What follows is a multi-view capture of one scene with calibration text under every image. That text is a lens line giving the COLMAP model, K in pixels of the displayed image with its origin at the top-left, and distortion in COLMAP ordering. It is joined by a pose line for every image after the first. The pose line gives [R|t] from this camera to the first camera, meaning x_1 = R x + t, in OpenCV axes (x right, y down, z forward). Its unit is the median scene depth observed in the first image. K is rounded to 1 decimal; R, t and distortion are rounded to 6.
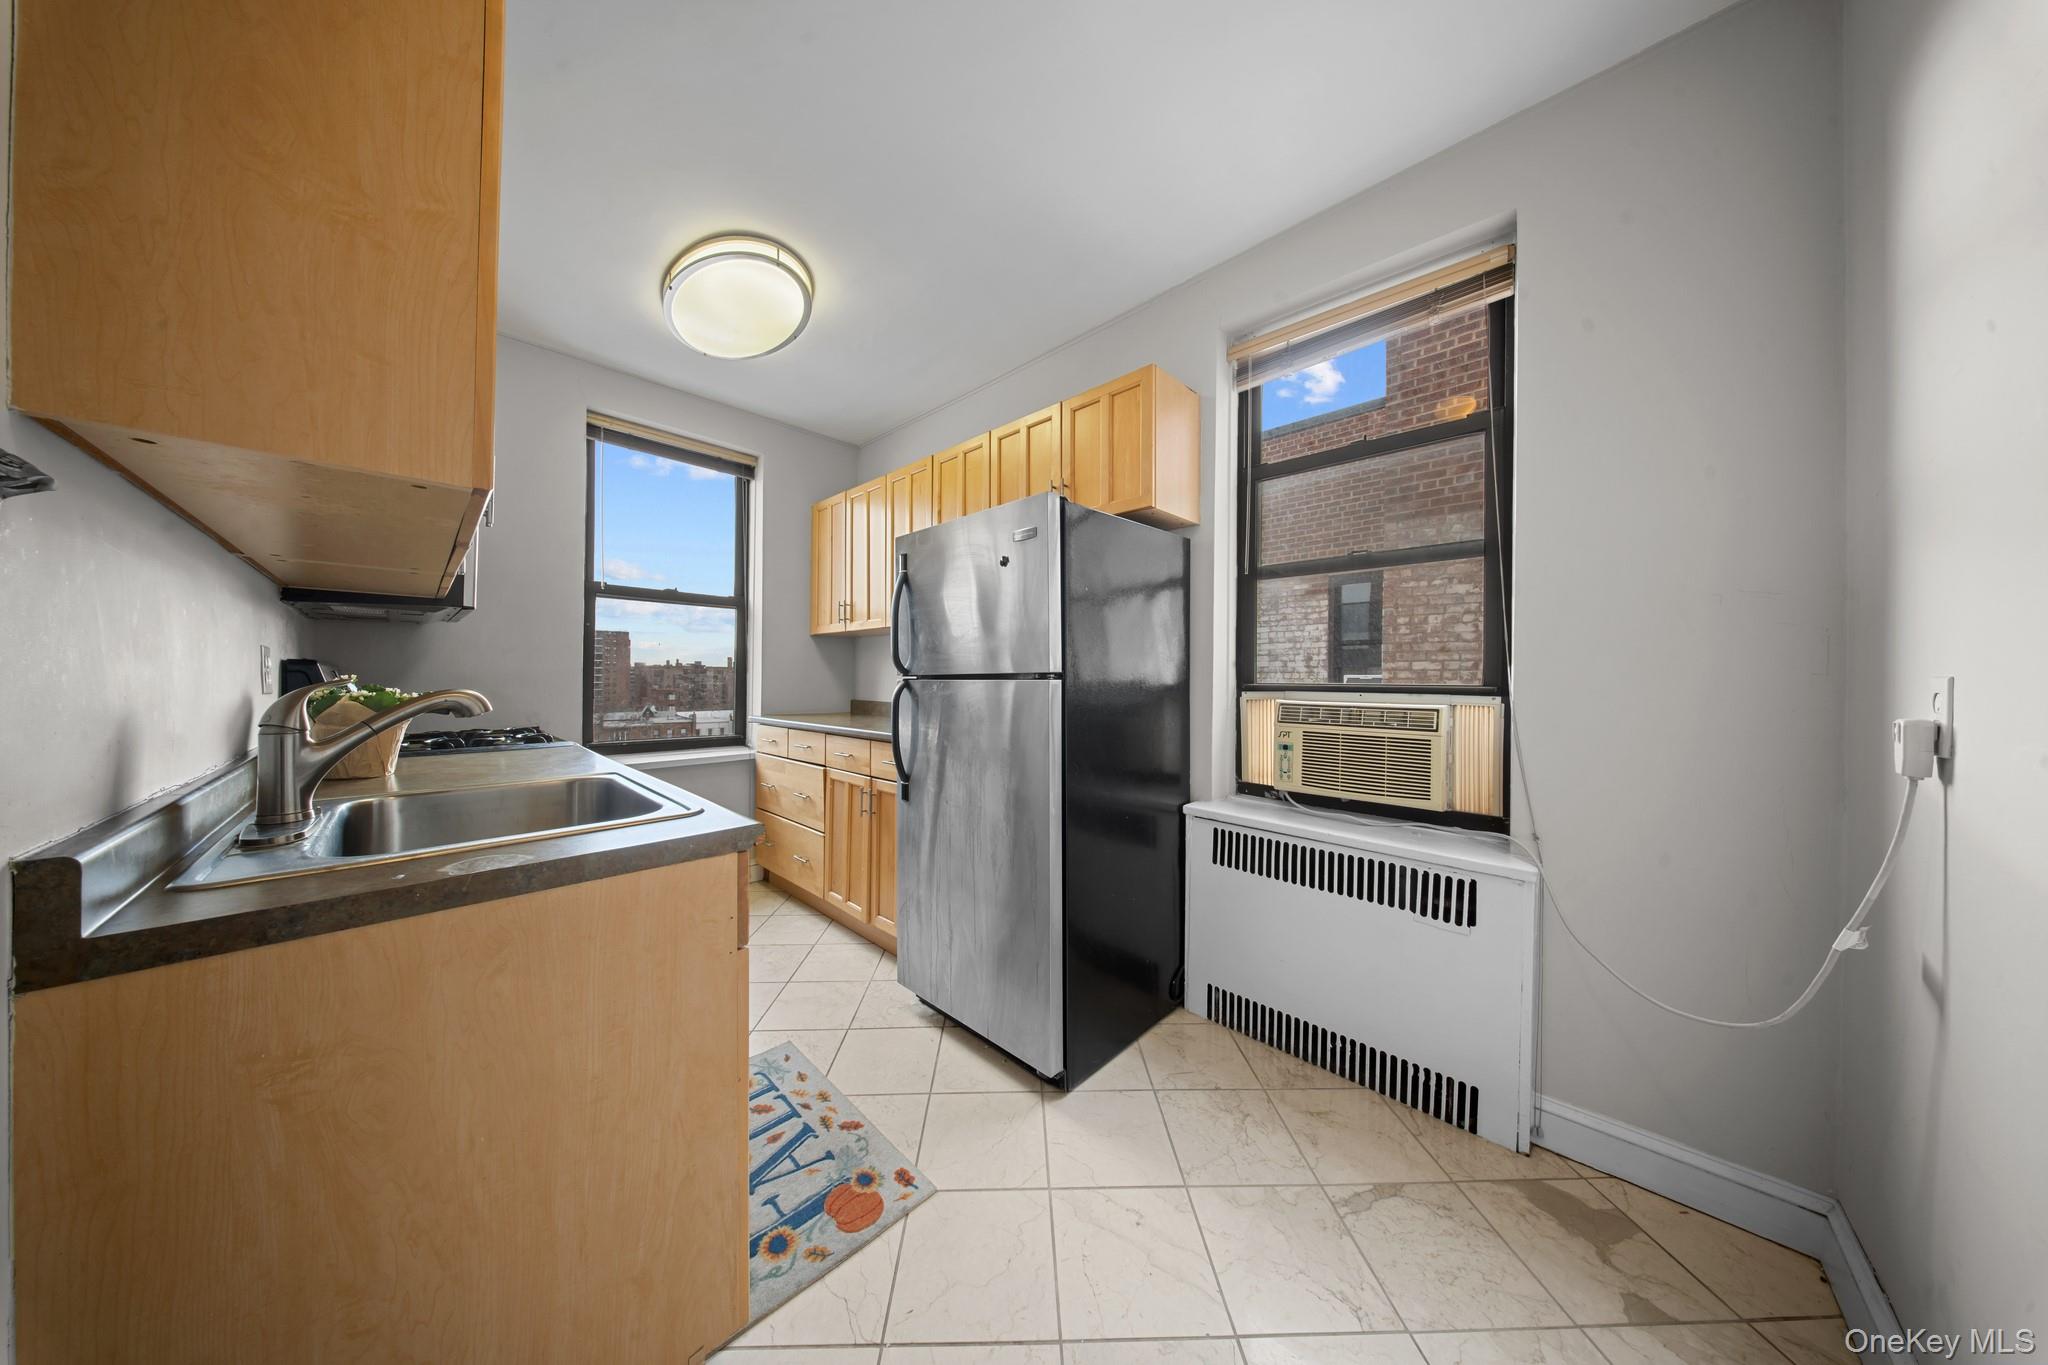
lens RADIAL K [[600.9, 0, 1029.1], [0, 600.9, 671.6], [0, 0, 1]] dist [-0.000528, -0.001851]
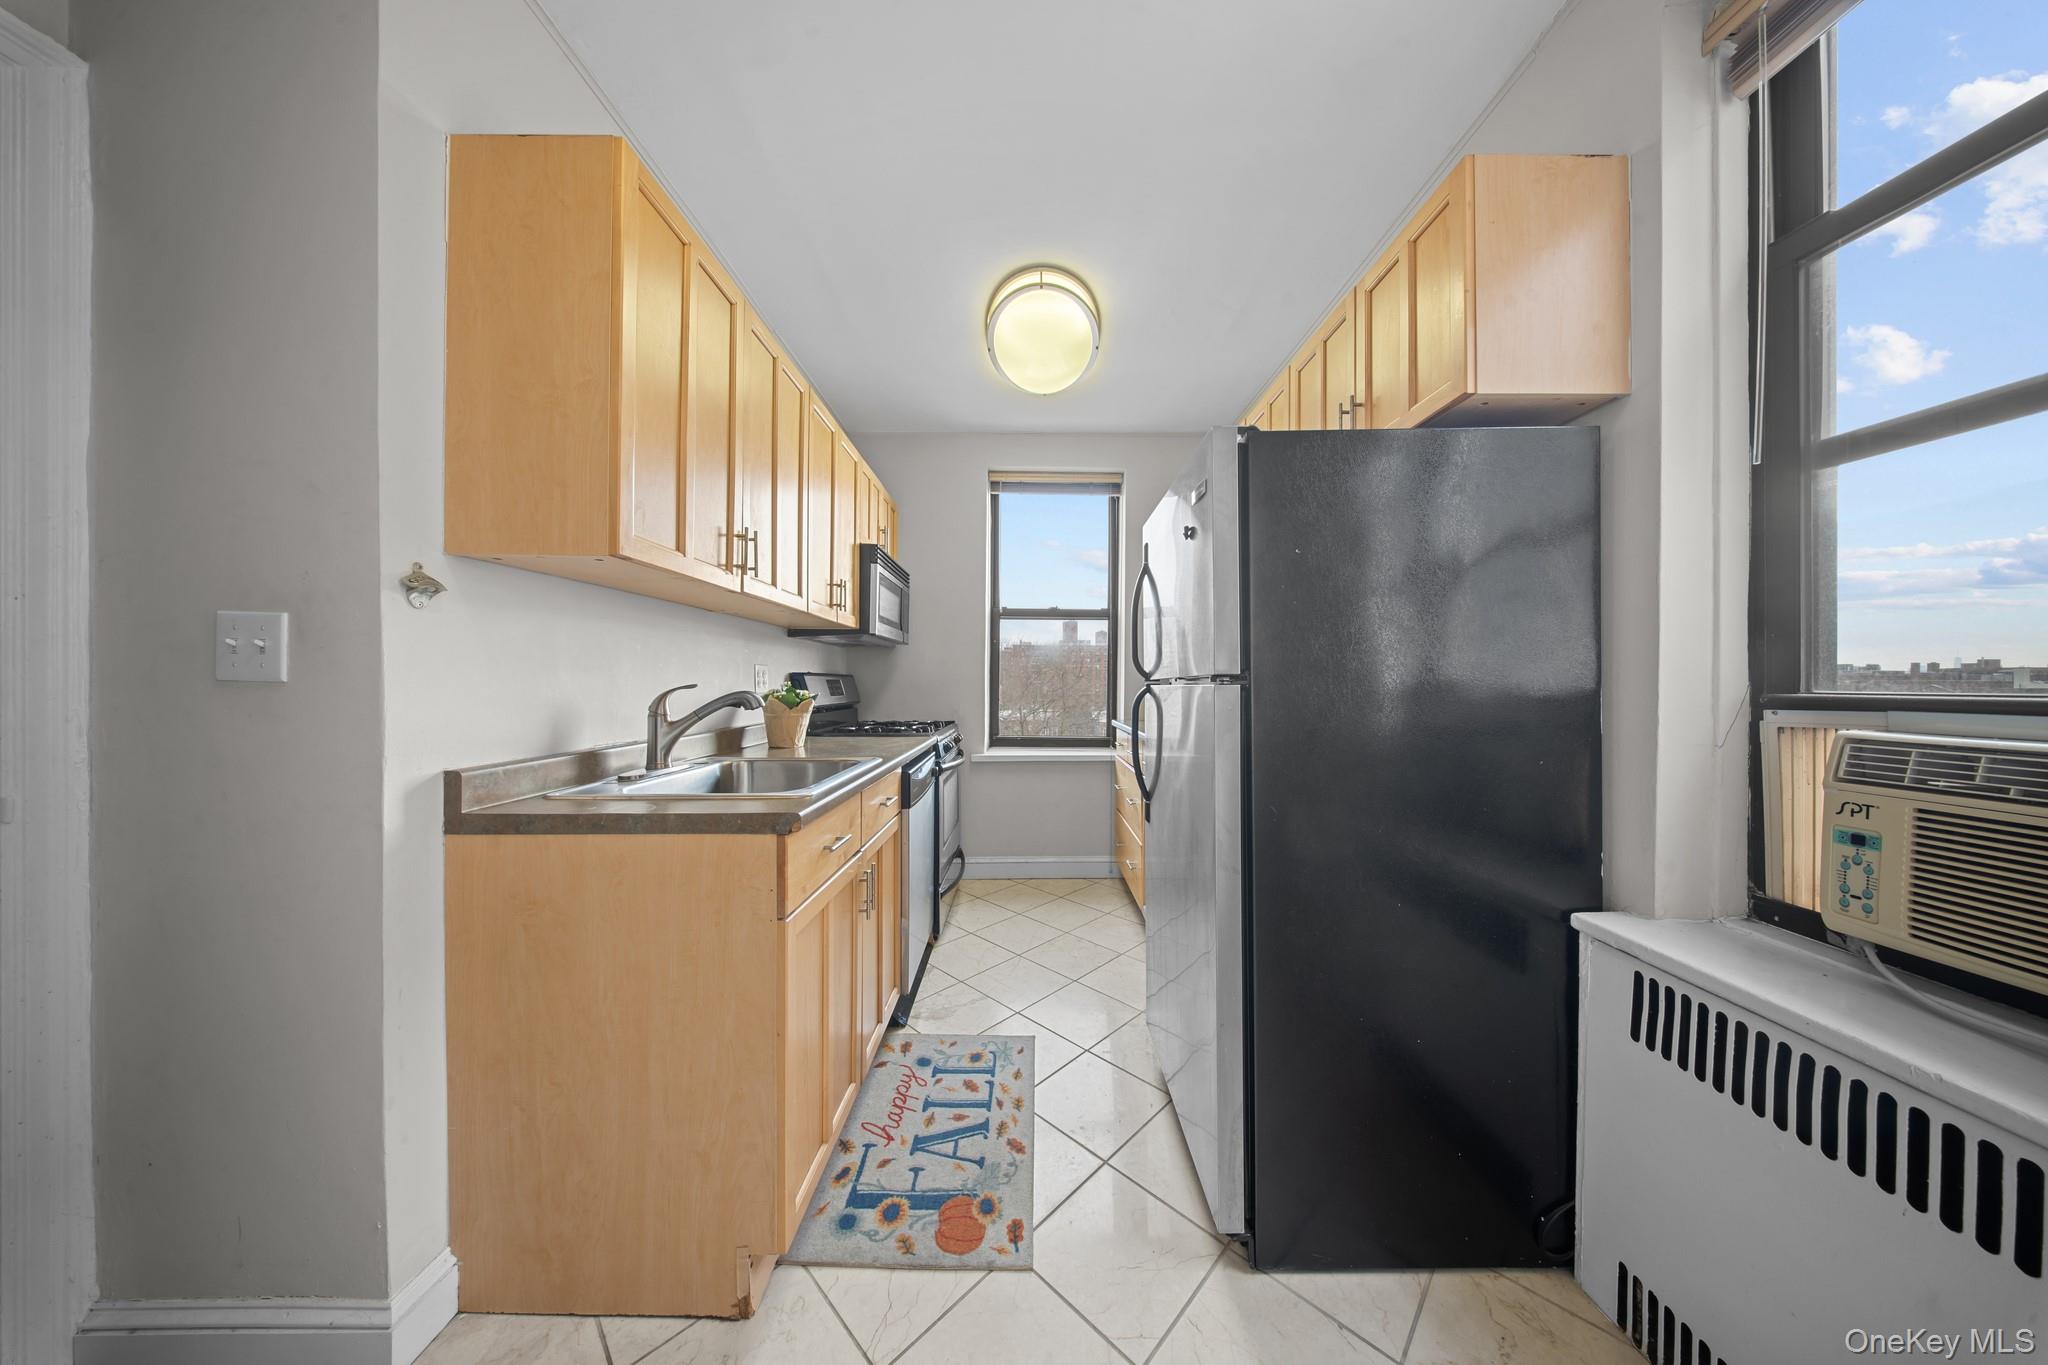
lens RADIAL K [[600.9, 0, 1025.1], [0, 600.9, 679.0], [0, 0, 1]] dist [-0.000528, -0.001851]
pose [[0.691245, -0.007991, -0.722576, 0.324235], [0.008631, 0.999959, -0.002802, 0.005627], [0.722569, -0.004299, 0.691285, 0.267867]]
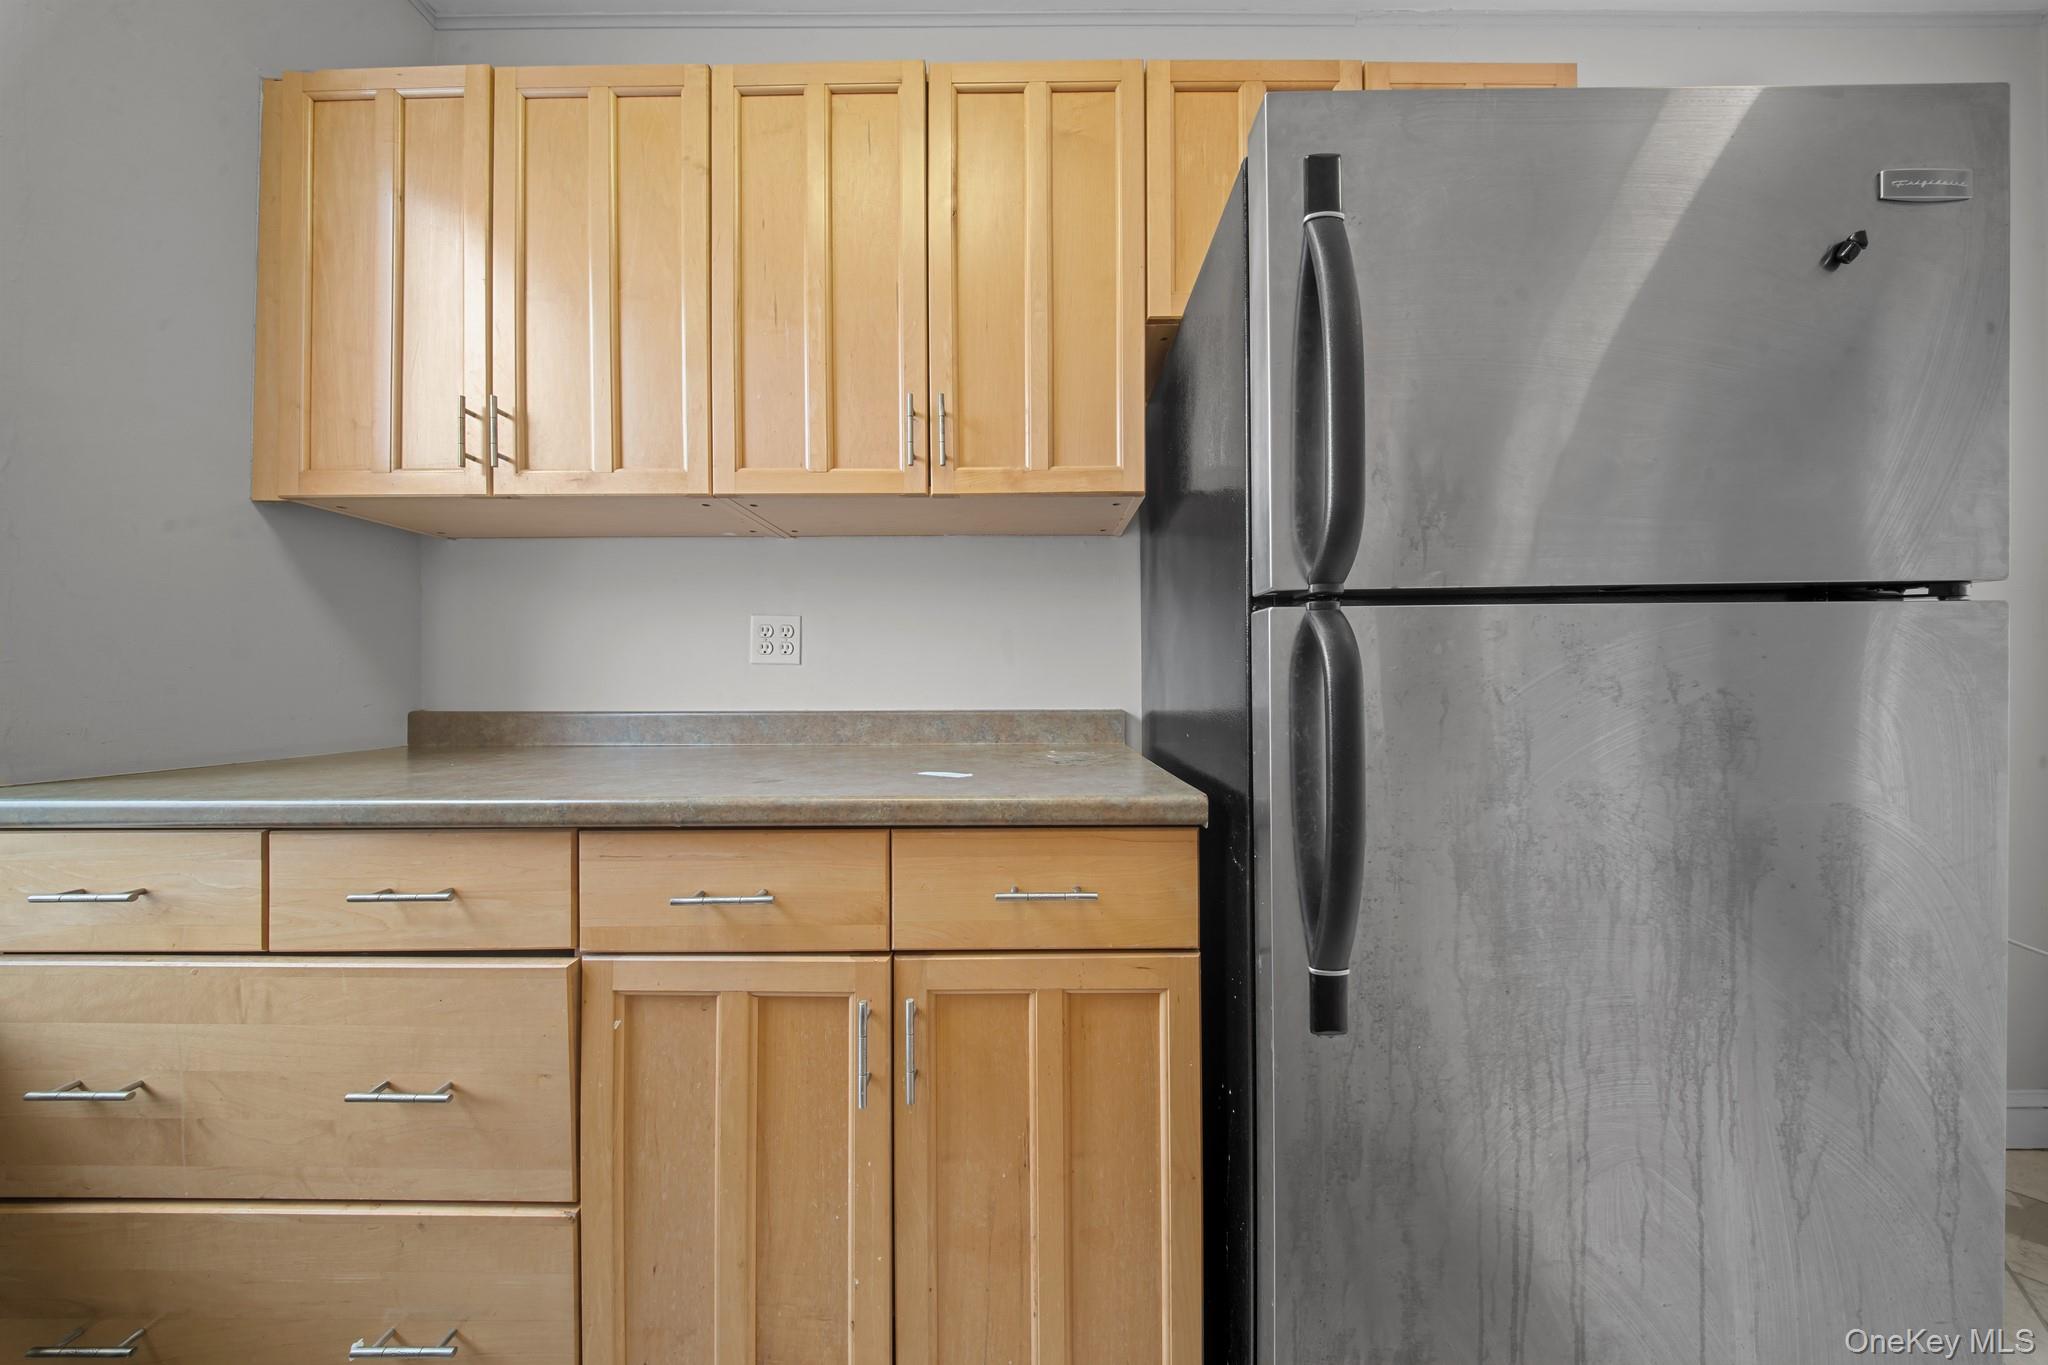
lens RADIAL K [[600.9, 0, 1023.2], [0, 600.9, 673.0], [0, 0, 1]] dist [-0.000528, -0.001851]
pose [[0.719168, 0.000254, 0.694837, -0.526069], [0.003168, 0.999988, -0.003645, 0.048726], [-0.694830, 0.004823, 0.719158, 0.929181]]
